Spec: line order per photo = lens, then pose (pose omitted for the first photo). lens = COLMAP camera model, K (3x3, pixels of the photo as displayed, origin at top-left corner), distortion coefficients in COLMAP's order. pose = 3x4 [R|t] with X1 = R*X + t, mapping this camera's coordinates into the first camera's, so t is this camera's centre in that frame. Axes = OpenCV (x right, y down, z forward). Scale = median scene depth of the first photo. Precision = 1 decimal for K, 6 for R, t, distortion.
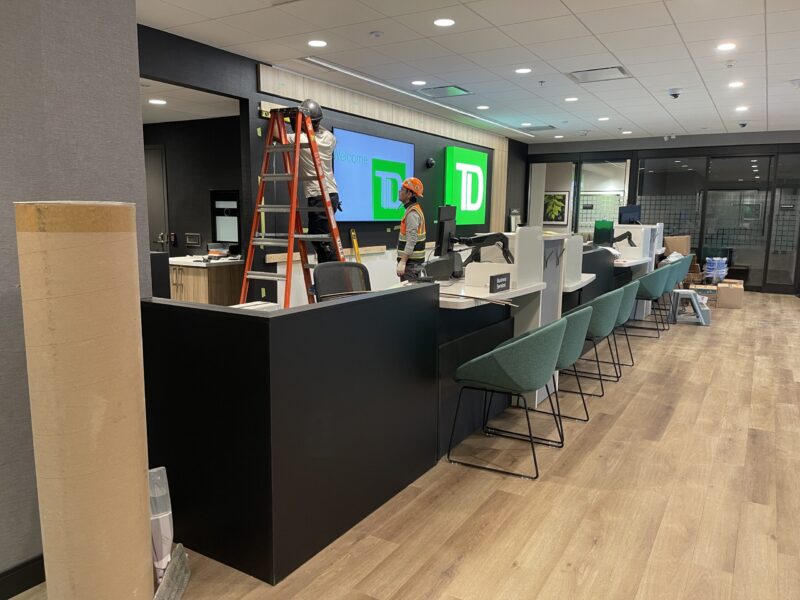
lens RADIAL K [[611.2, 0, 401.0], [0, 611.2, 301.2], [0, 0, 1]] dist [0.055576, -0.061123]
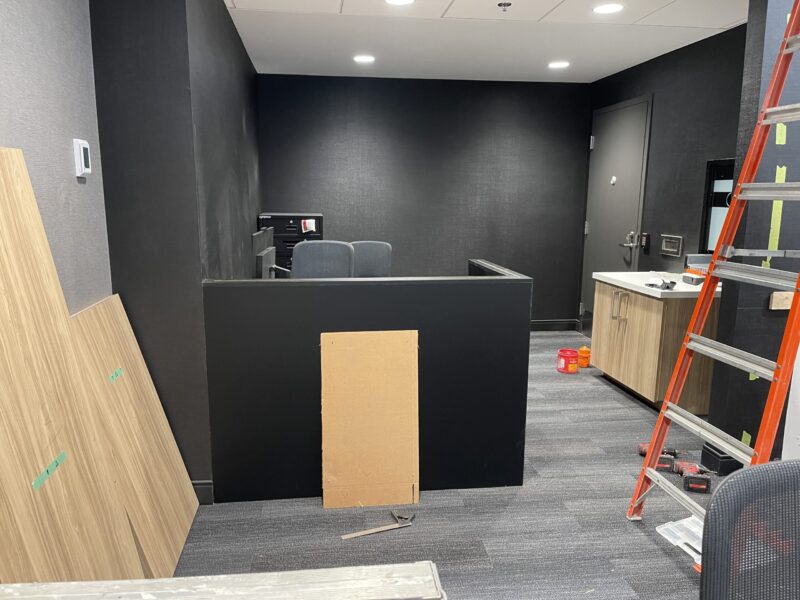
lens RADIAL K [[611.2, 0, 397.8], [0, 611.2, 304.4], [0, 0, 1]] dist [0.055576, -0.061123]
pose [[0.629994, 0.134064, -0.764941, -0.031706], [-0.114168, 0.990273, 0.079529, -0.057600], [0.768163, 0.037229, 0.639171, 0.389200]]
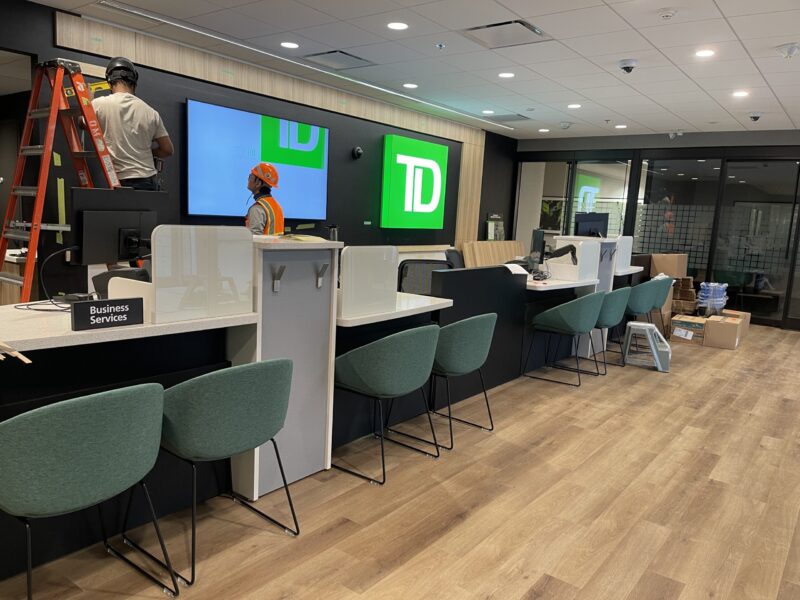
lens RADIAL K [[611.2, 0, 399.5], [0, 611.2, 303.5], [0, 0, 1]] dist [0.055576, -0.061123]
pose [[0.992405, 0.057254, -0.108878, 0.244719], [-0.057407, 0.998349, 0.001732, -0.027307], [0.108798, 0.004532, 0.994054, 0.197992]]
